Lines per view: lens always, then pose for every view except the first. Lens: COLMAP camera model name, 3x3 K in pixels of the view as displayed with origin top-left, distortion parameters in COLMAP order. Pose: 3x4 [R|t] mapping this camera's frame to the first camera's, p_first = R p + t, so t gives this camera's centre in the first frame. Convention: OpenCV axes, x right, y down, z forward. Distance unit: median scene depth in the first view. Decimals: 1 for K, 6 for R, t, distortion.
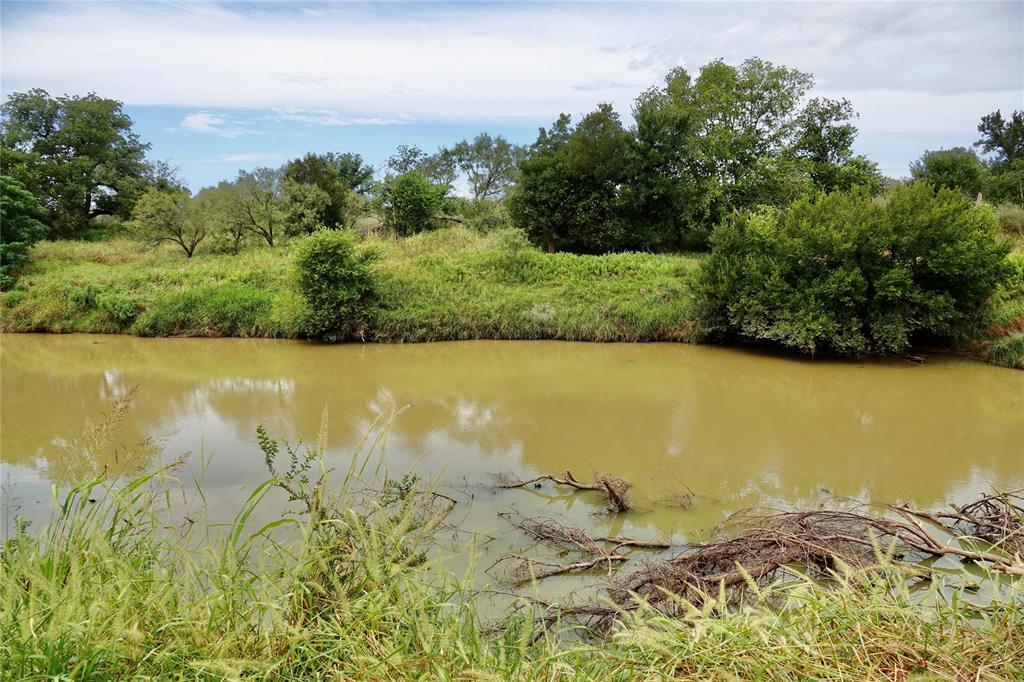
lens RADIAL K [[707.5, 0, 511.8], [0, 707.5, 339.8], [0, 0, 1]] dist [0.000470, 0.000238]
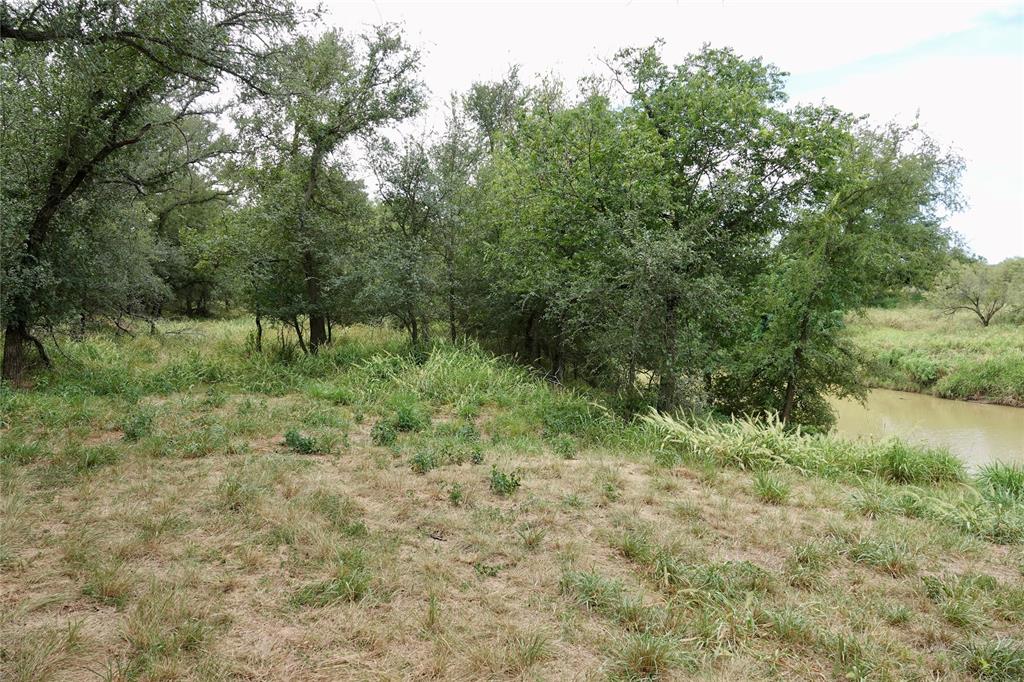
lens RADIAL K [[702.2, 0, 511.8], [0, 702.2, 340.0], [0, 0, 1]] dist [0.000876, 0.000874]
pose [[0.551919, 0.048316, -0.832497, 0.013053], [-0.119695, 0.992572, -0.021748, 0.008710], [0.825263, 0.111649, 0.553602, -0.150512]]
